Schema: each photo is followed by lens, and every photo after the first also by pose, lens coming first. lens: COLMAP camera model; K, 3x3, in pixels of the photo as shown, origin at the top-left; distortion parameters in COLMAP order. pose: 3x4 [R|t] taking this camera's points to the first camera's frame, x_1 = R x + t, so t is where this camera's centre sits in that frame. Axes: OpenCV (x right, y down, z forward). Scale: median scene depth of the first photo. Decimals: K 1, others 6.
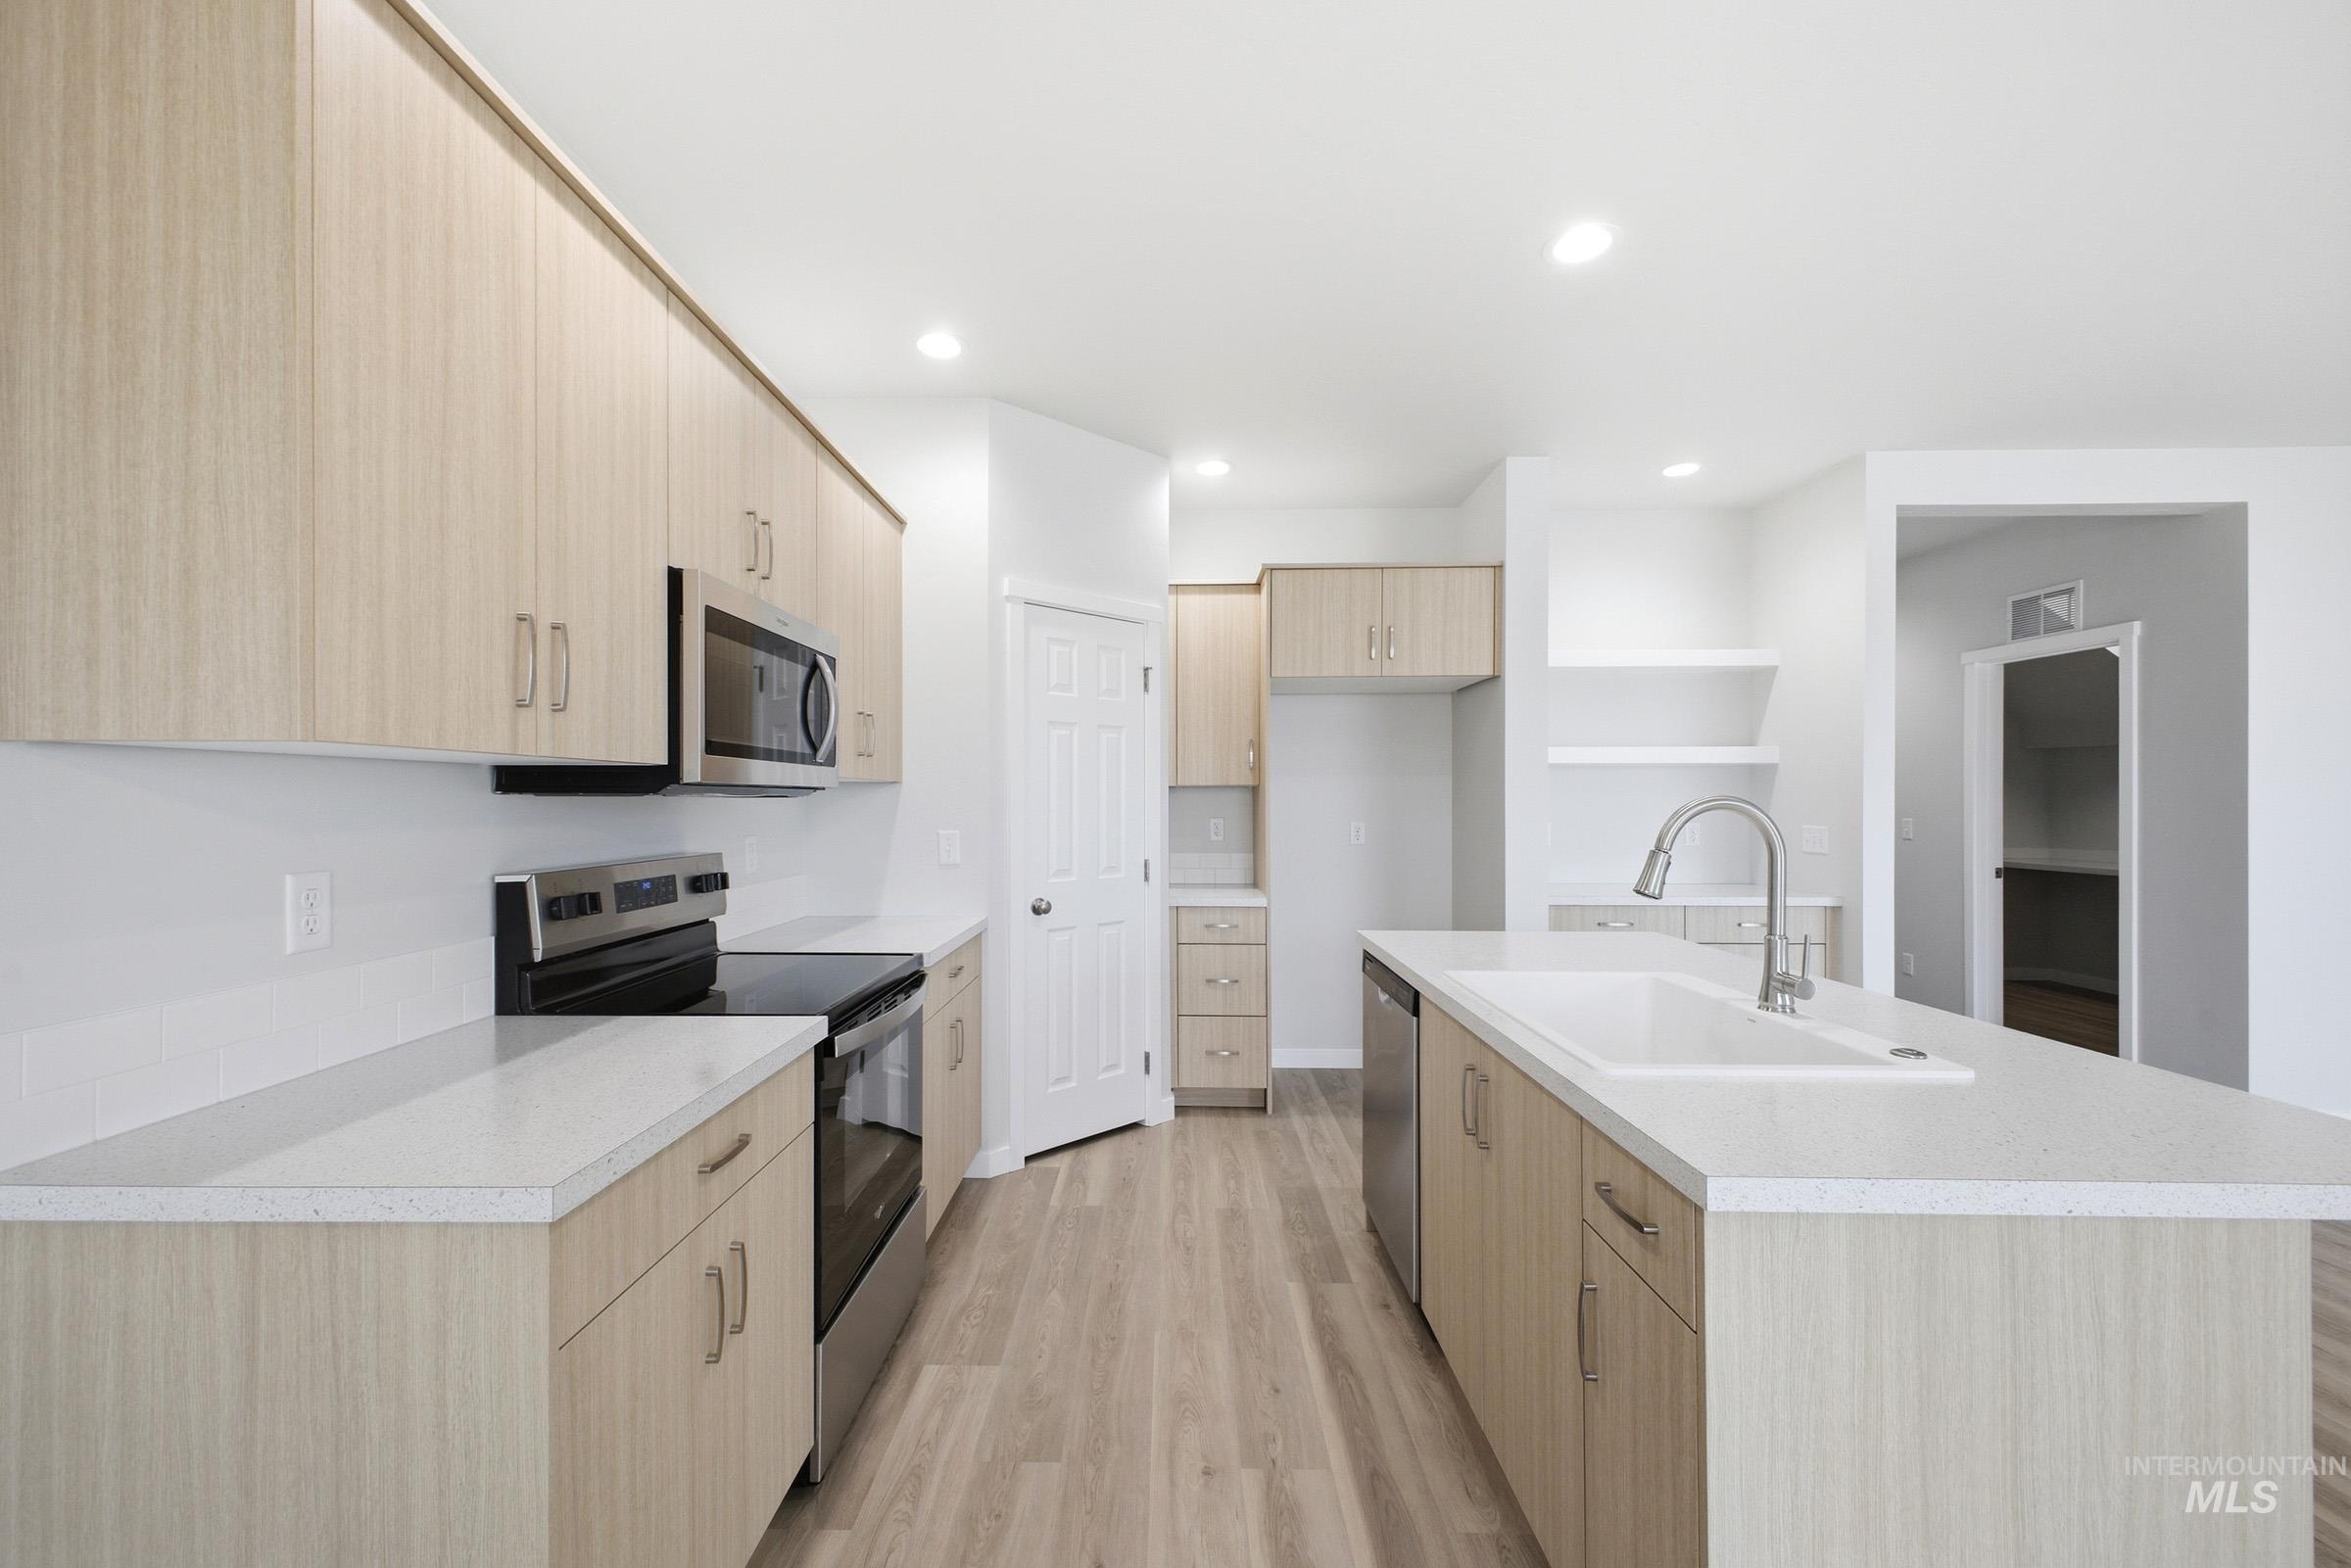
lens RADIAL K [[974.6, 0, 1144.9], [0, 974.6, 795.1], [0, 0, 1]] dist [0.023428, 0.000009]
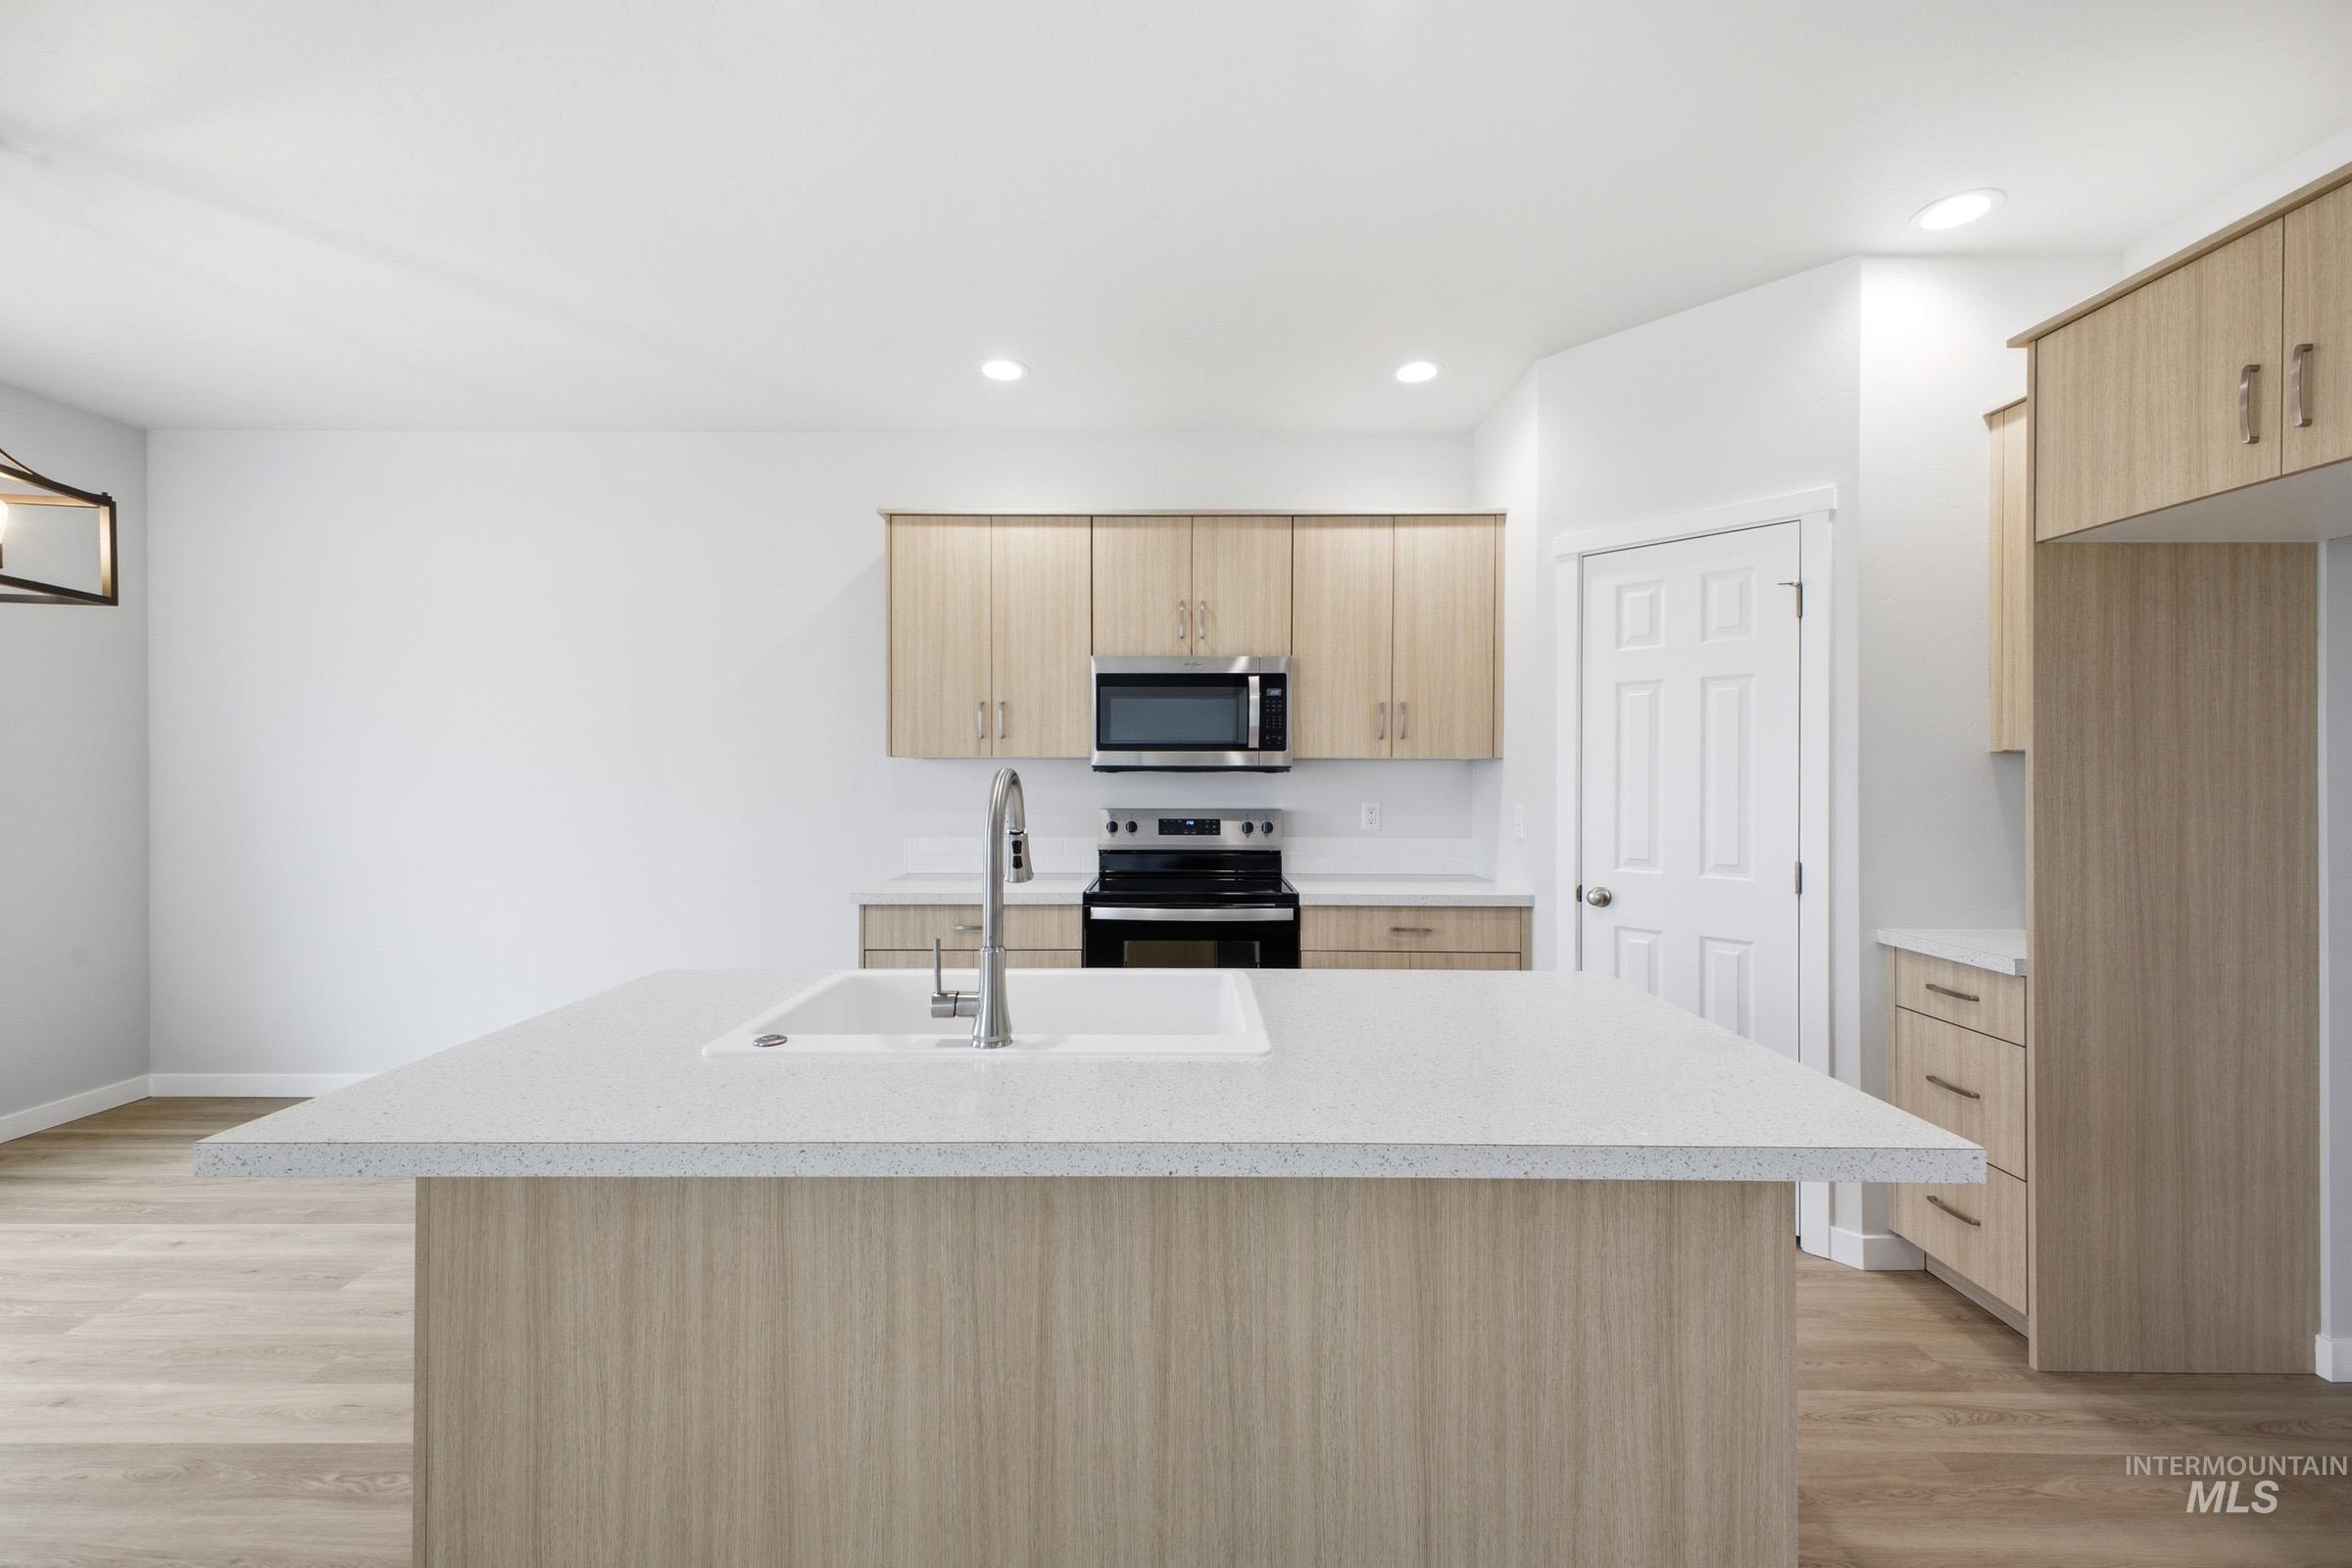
lens RADIAL K [[924.9, 0, 1170.6], [0, 924.9, 777.0], [0, 0, 1]] dist [0.036063, -0.014053]
pose [[0.004825, 0.004785, -0.999977, 0.750677], [0.003190, 0.999983, 0.004800, 0.001098], [0.999983, -0.003214, 0.004810, 0.622855]]
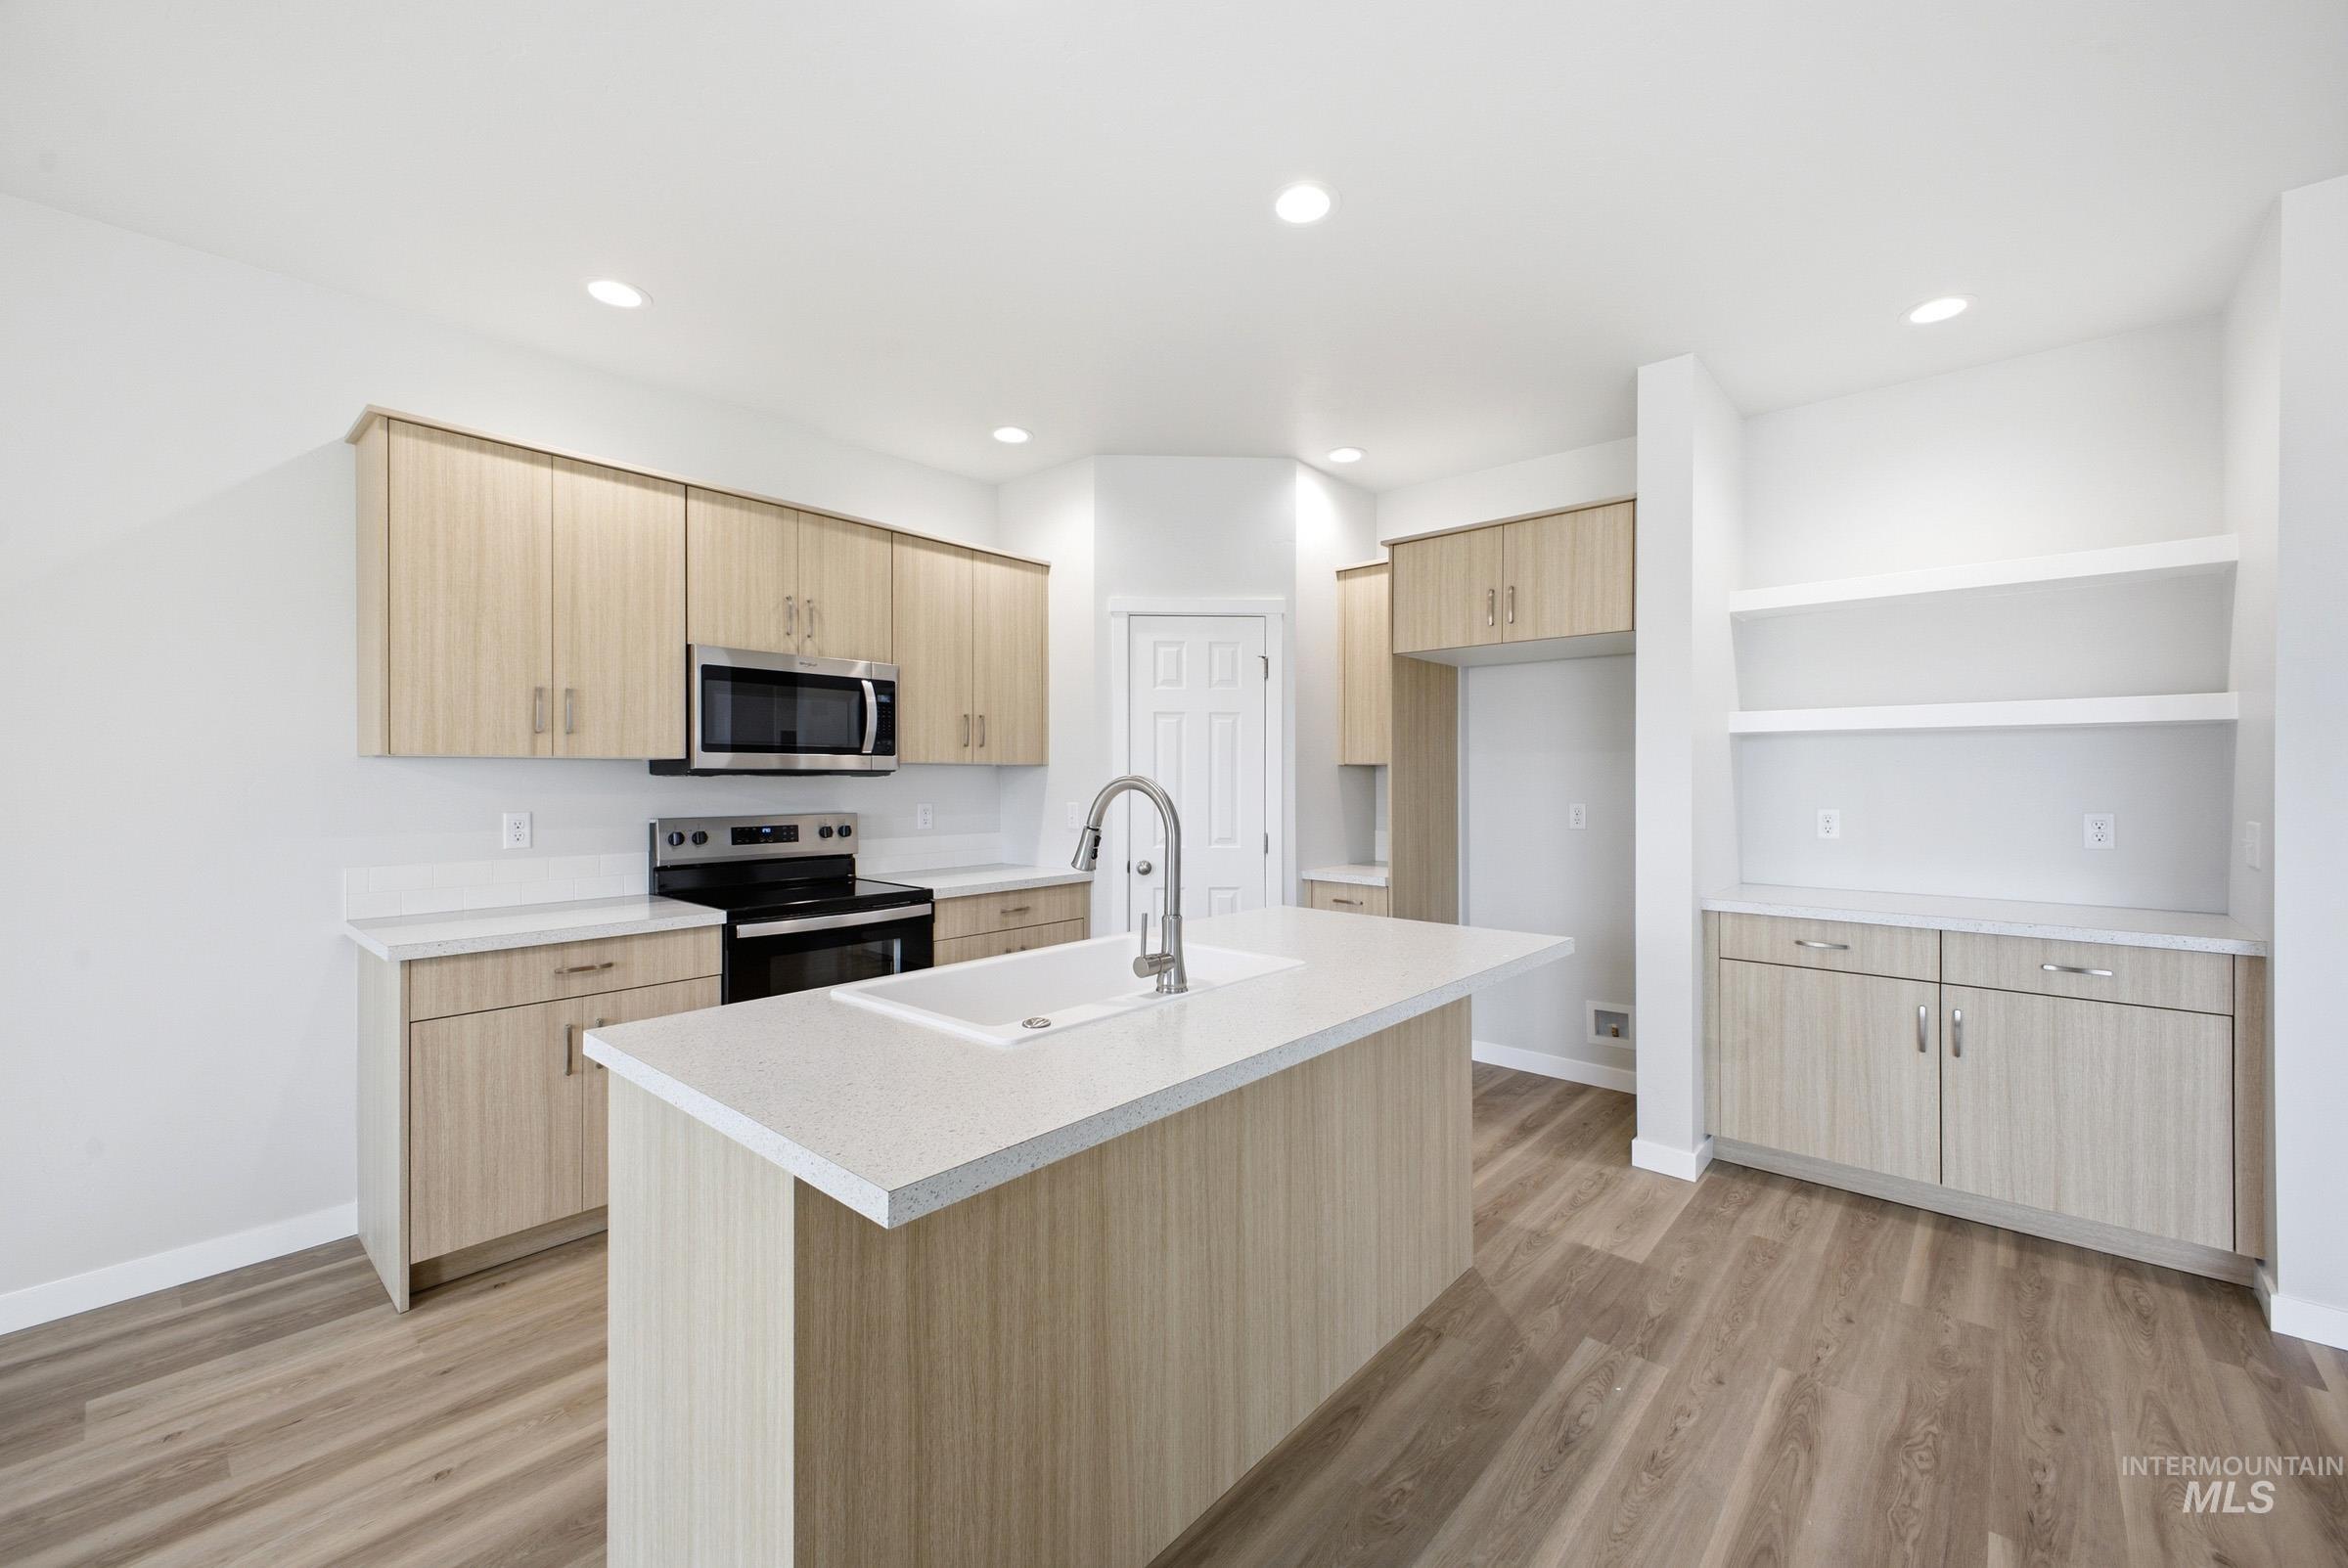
lens RADIAL K [[944.0, 0, 1174.0], [0, 944.0, 784.0], [0, 0, 1]] dist [0.017942, -0.000161]
pose [[0.762387, 0.005403, -0.647099, 0.683513], [0.002639, 0.999931, 0.011457, -0.001636], [0.647116, -0.010442, 0.762320, 0.147848]]
